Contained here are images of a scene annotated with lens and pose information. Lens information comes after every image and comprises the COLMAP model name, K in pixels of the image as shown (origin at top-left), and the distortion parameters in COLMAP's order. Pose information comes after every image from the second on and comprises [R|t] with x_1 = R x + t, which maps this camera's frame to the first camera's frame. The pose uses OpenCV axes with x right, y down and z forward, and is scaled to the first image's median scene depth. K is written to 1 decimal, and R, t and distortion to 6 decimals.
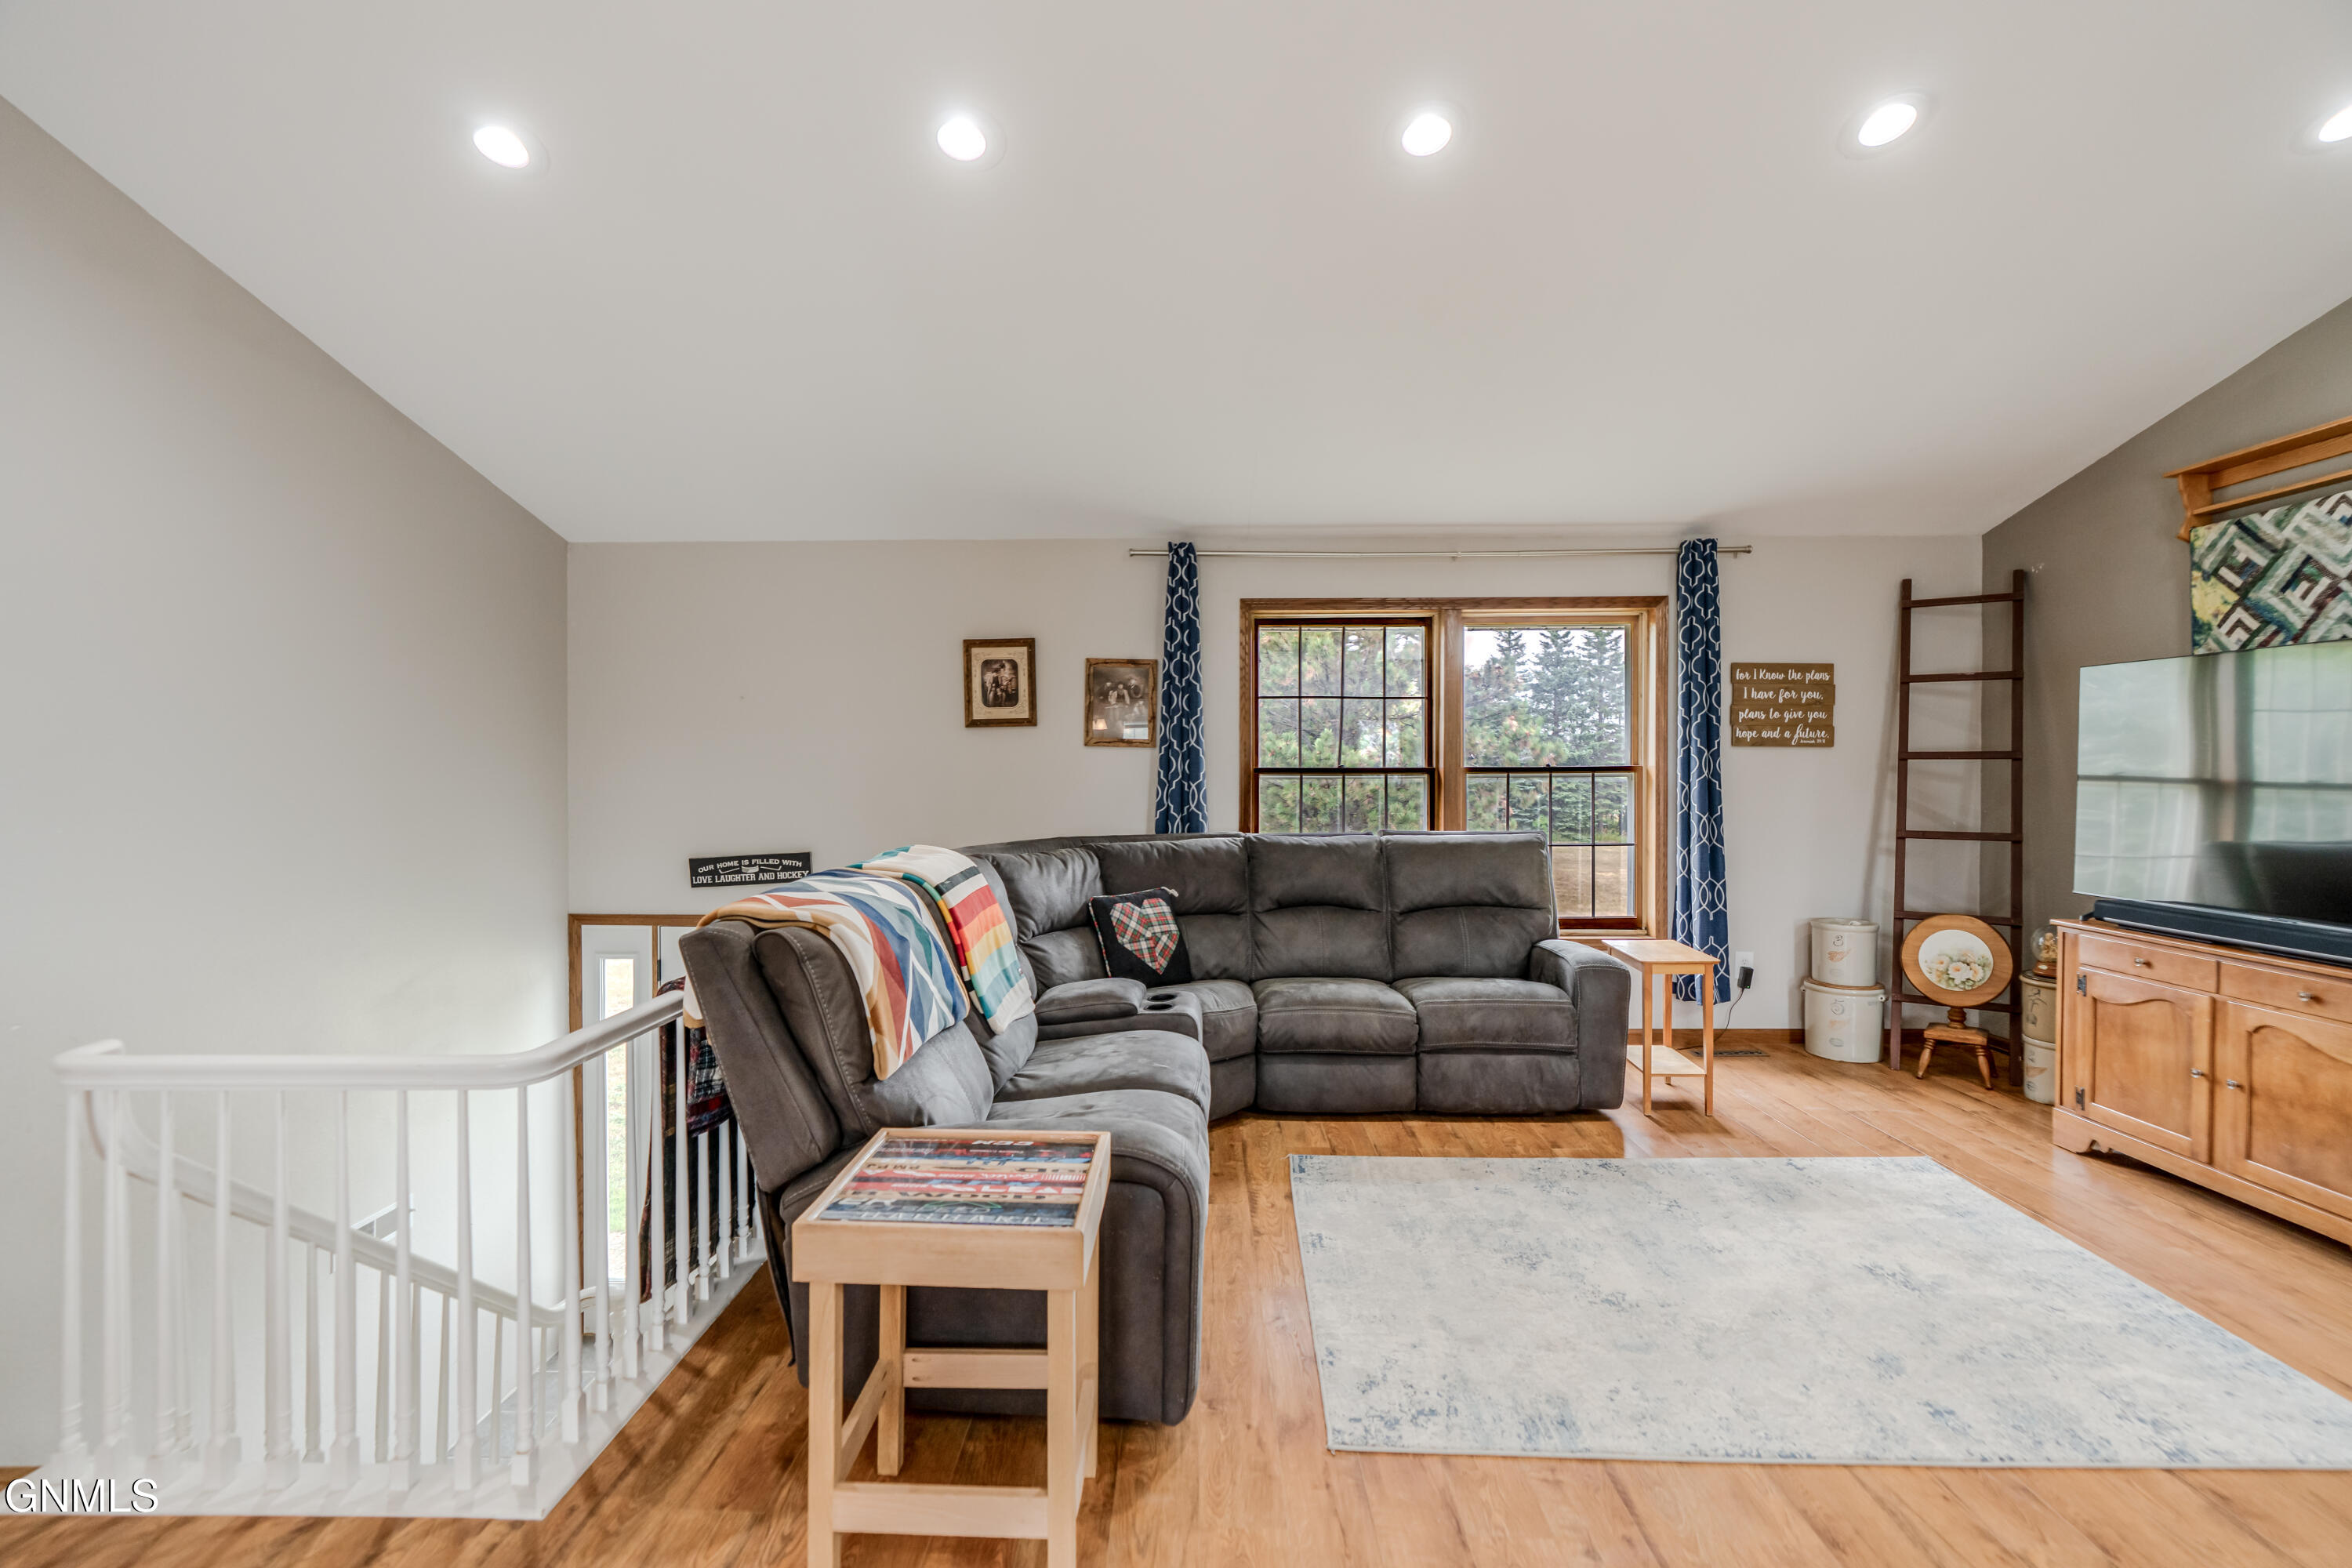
lens RADIAL K [[1072.7, 0, 1165.5], [0, 1072.7, 779.3], [0, 0, 1]] dist [-0.009868, 0.002274]
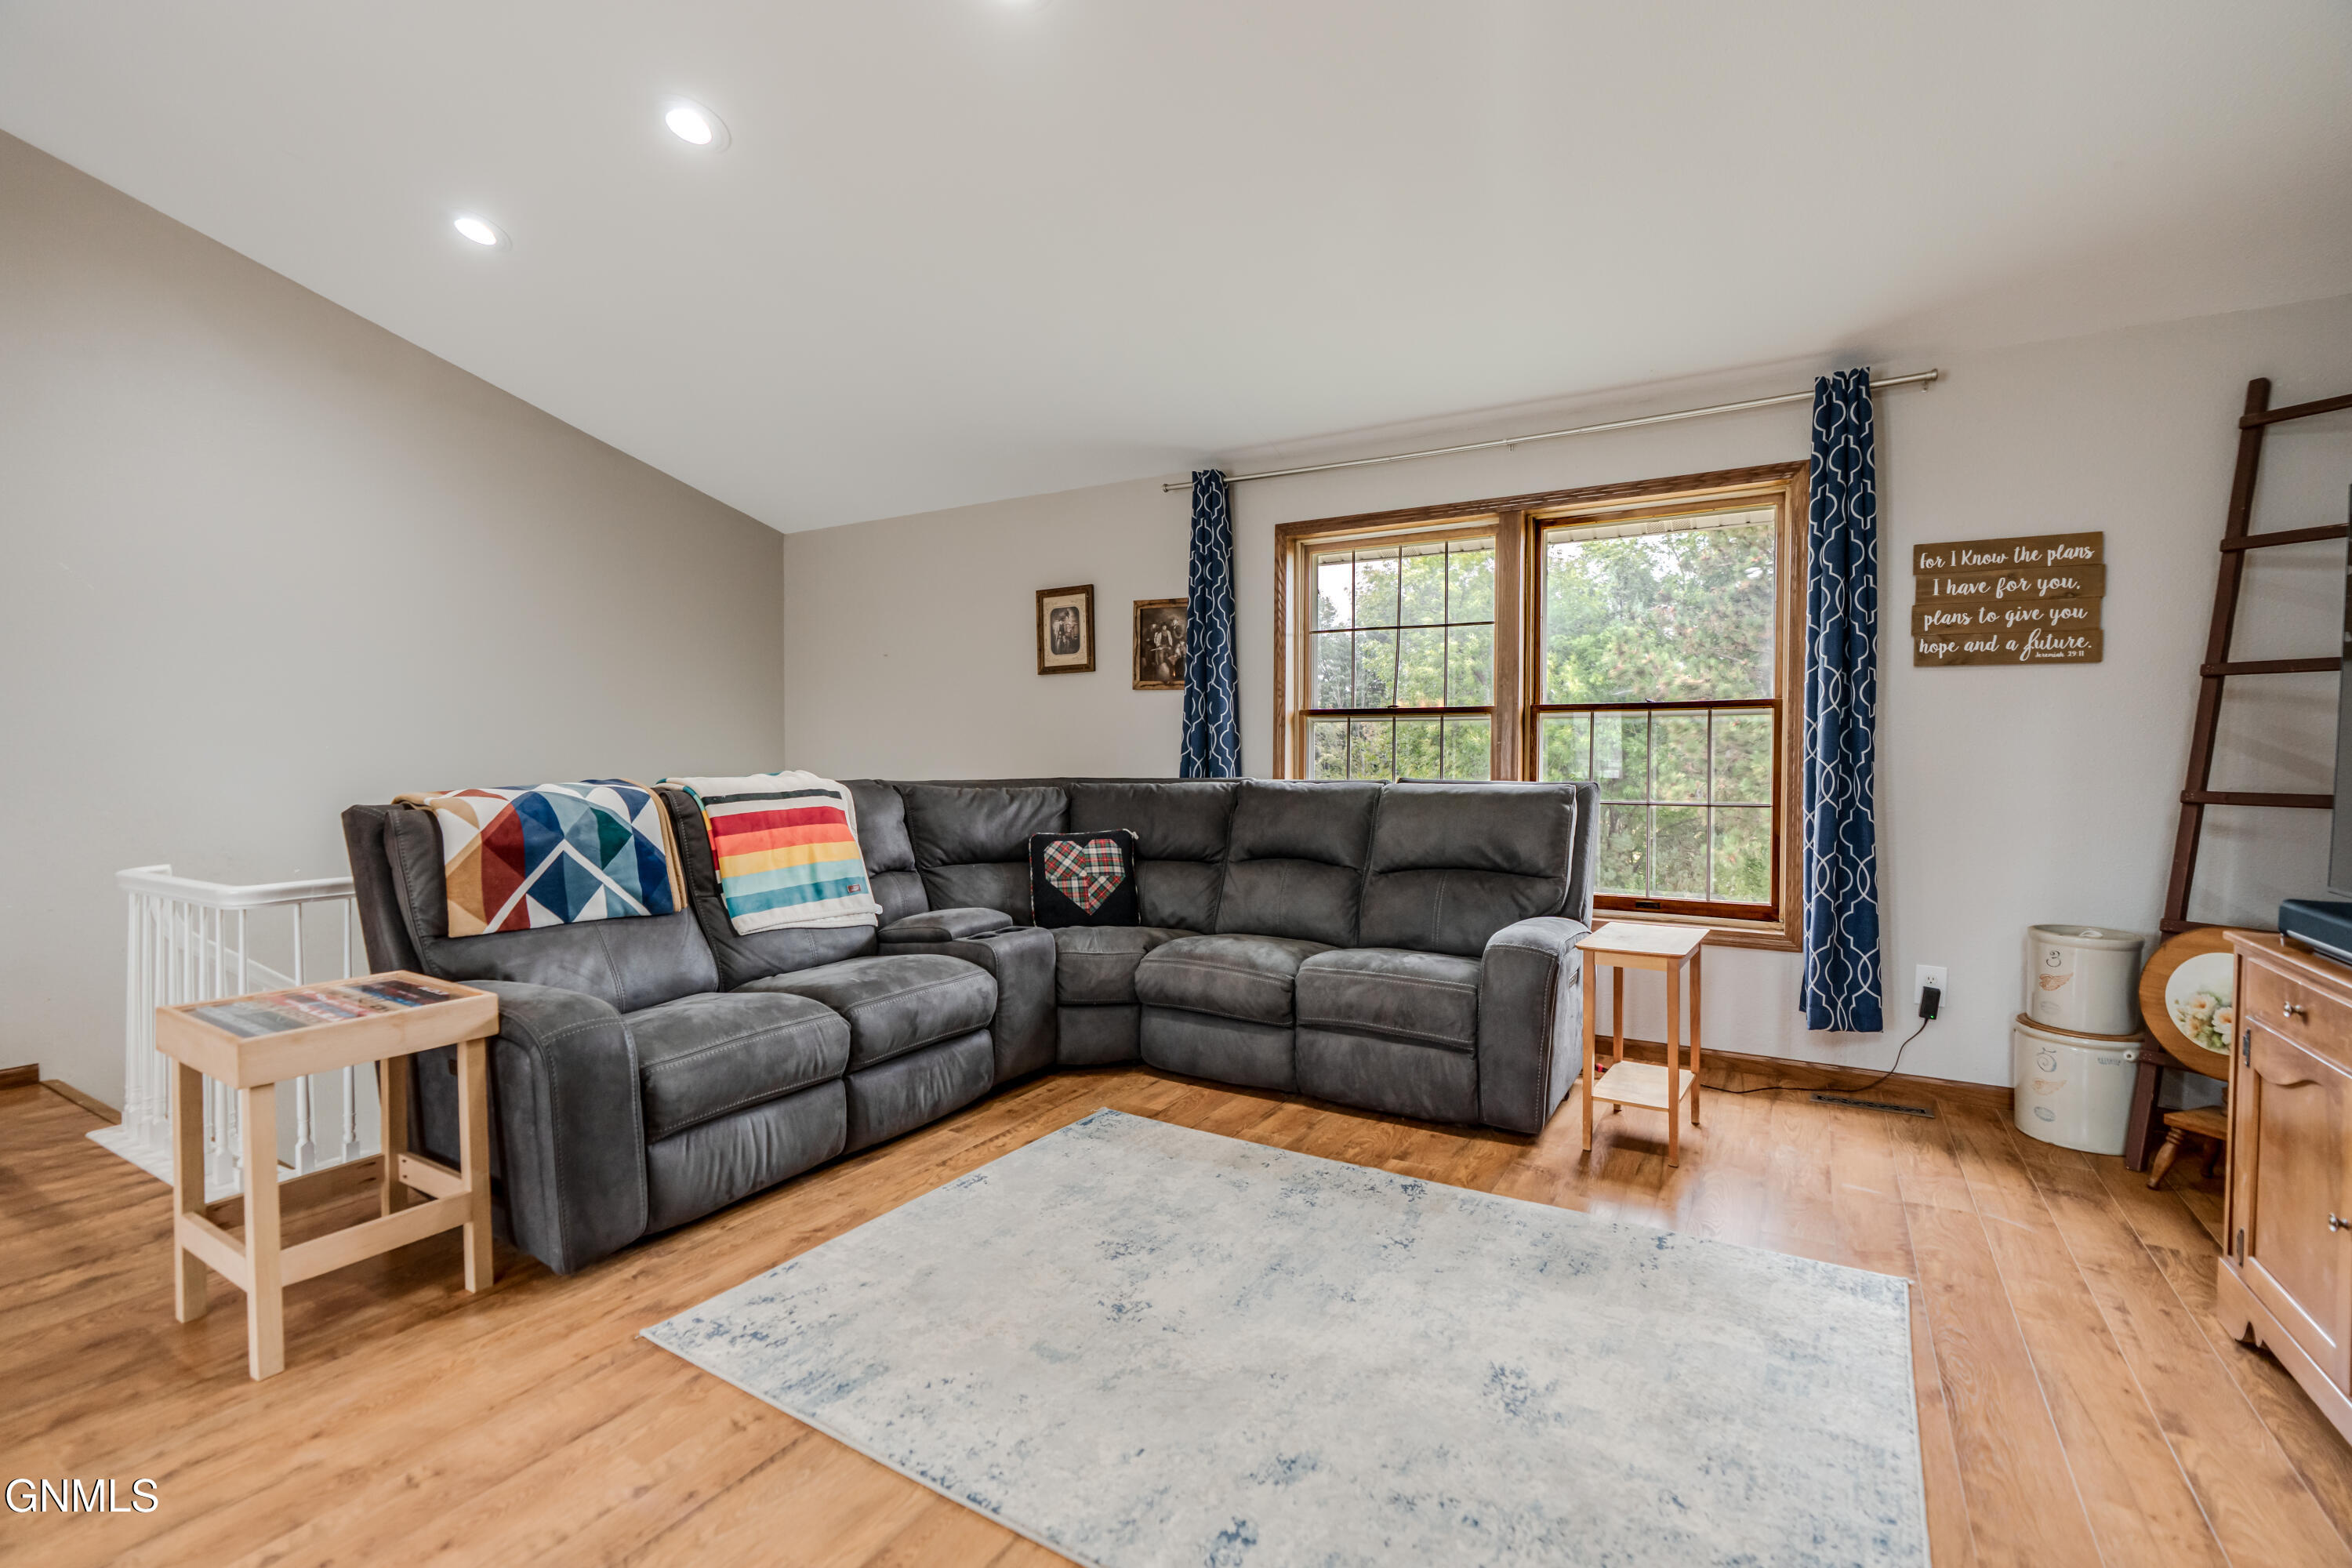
lens RADIAL K [[1072.7, 0, 1157.4], [0, 1072.7, 777.0], [0, 0, 1]] dist [-0.009868, 0.002274]
pose [[0.862991, 0.016593, -0.504947, 0.516987], [-0.007215, 0.999763, 0.020521, 0.033692], [0.505168, -0.014066, 0.862906, 0.179746]]
